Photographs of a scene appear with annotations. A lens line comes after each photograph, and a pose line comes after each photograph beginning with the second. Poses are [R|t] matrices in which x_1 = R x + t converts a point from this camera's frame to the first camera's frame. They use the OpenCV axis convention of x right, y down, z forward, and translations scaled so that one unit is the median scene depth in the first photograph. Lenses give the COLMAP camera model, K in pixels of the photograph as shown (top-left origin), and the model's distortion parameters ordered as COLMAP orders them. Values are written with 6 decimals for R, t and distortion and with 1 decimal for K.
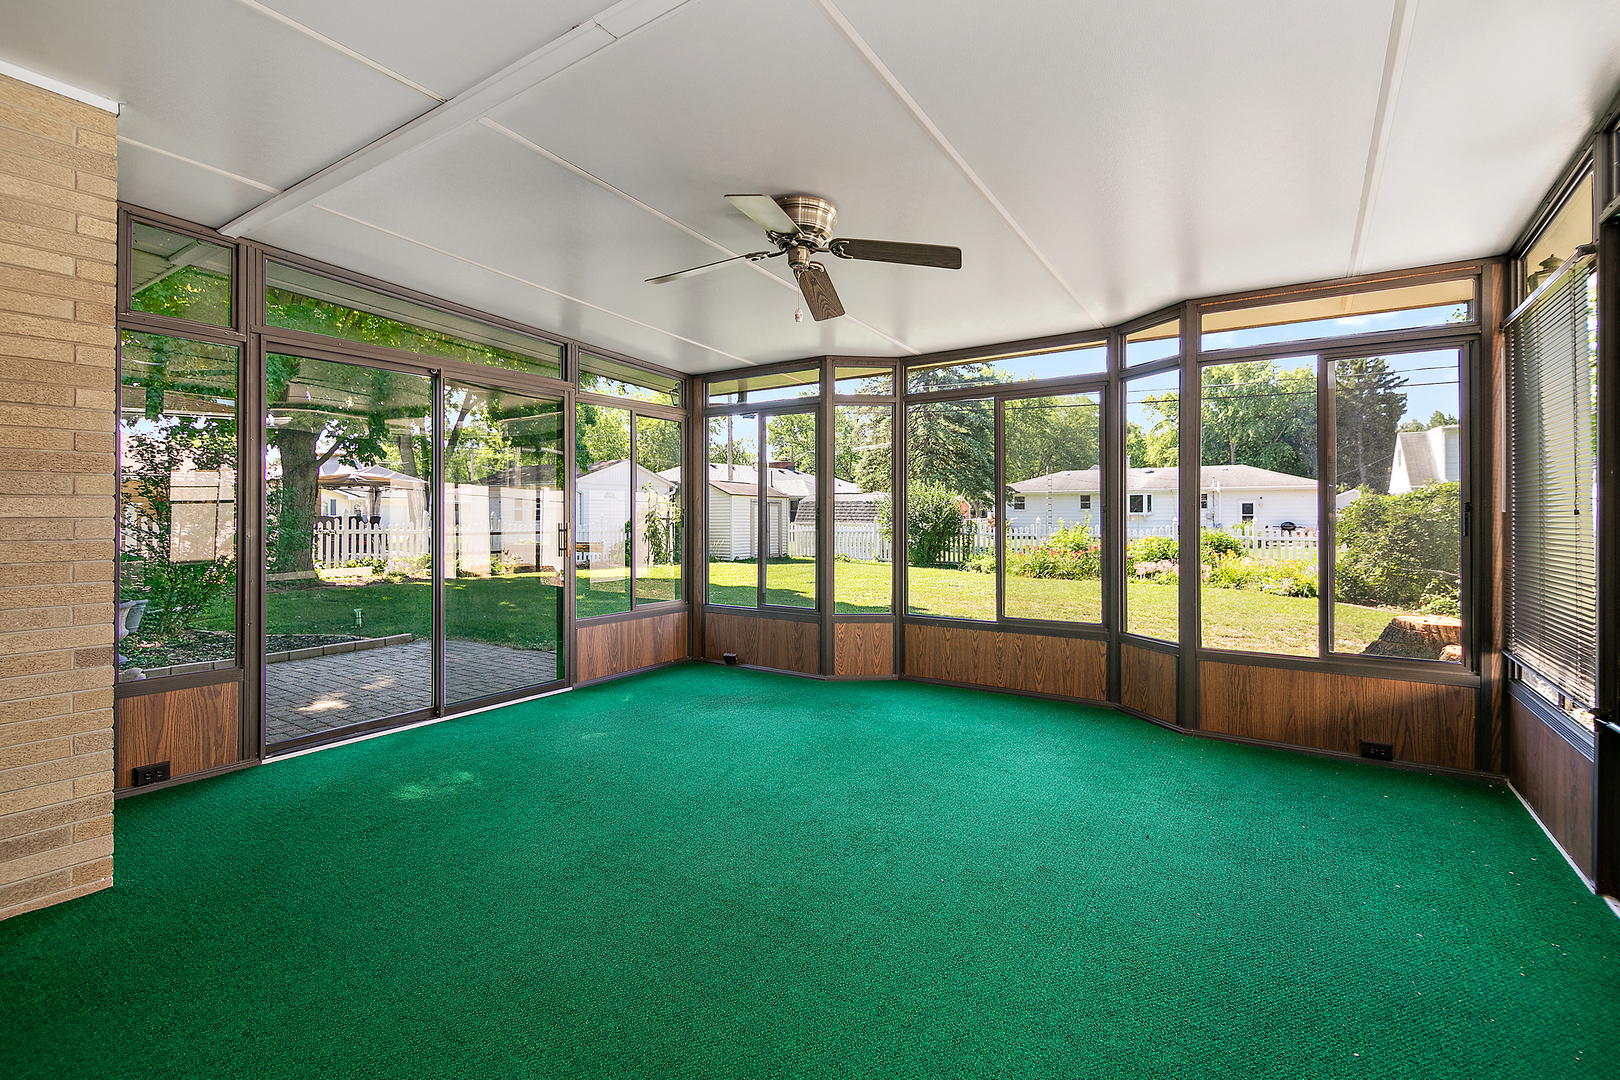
lens RADIAL K [[728.5, 0, 811.5], [0, 728.5, 529.3], [0, 0, 1]] dist [-0.000387, -0.000179]
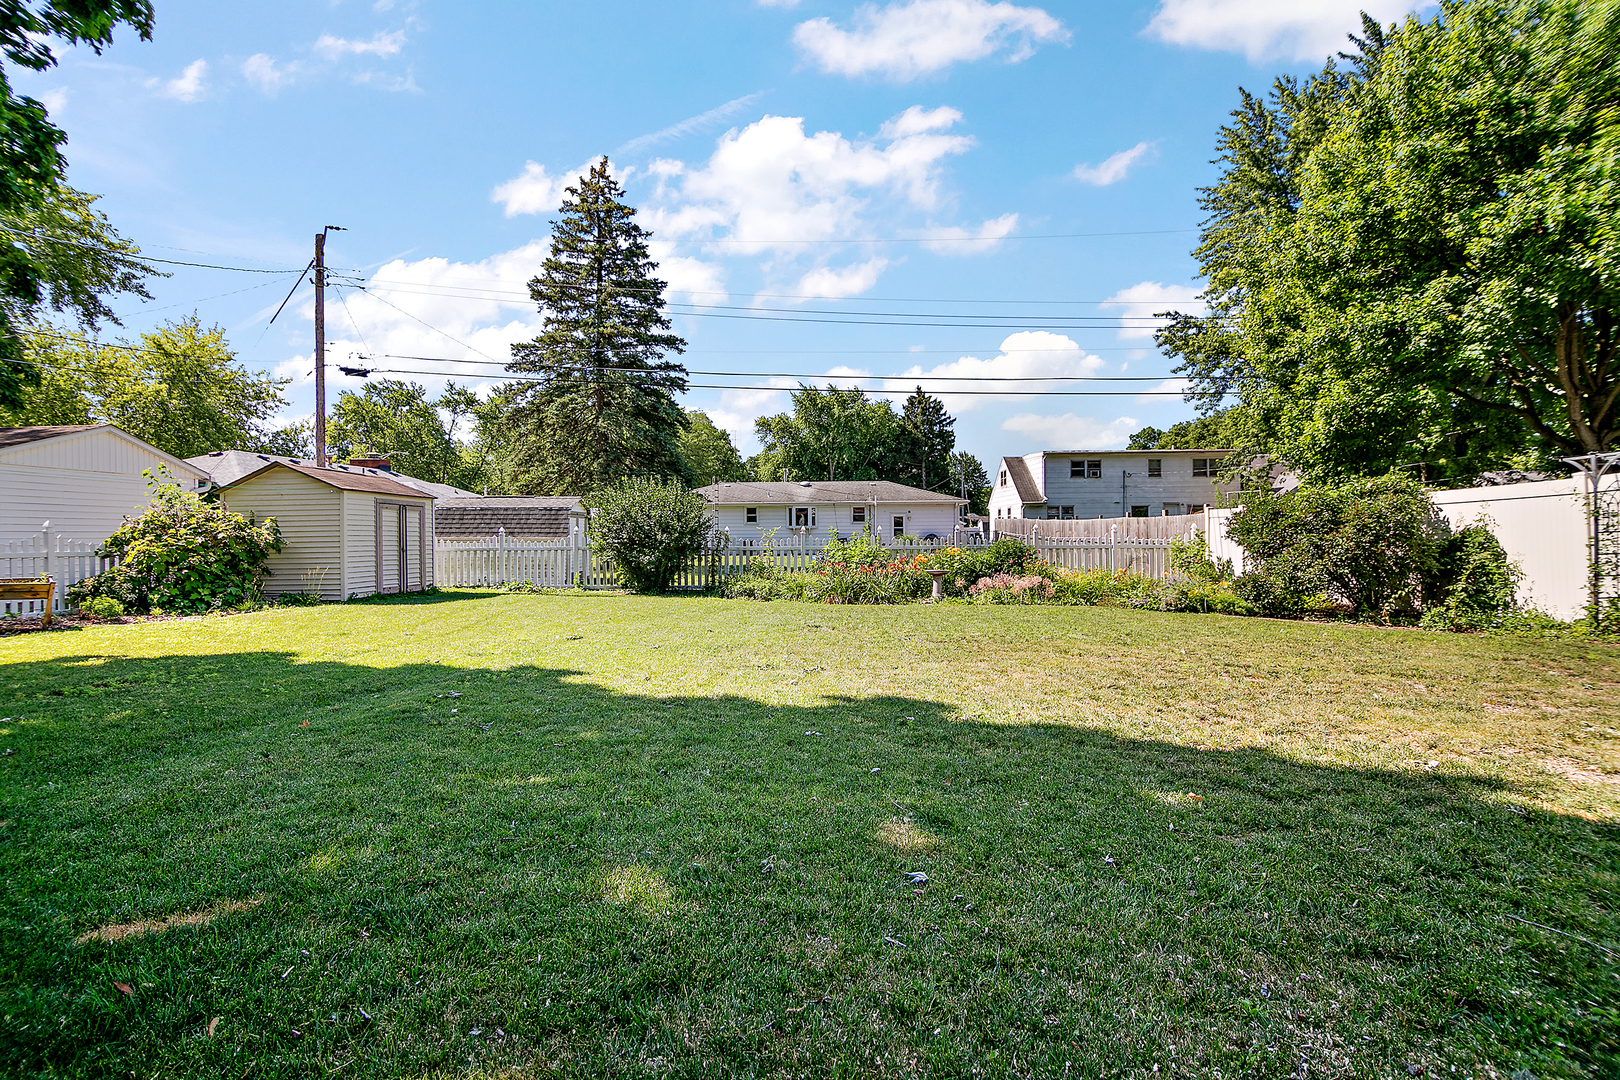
lens RADIAL K [[728.5, 0, 807.7], [0, 728.5, 541.0], [0, 0, 1]] dist [-0.000387, -0.000179]
pose [[0.862856, -0.010541, 0.505340, -0.046108], [0.014875, 0.999879, -0.004543, 0.001709], [-0.505231, 0.011437, 0.862908, 0.164488]]
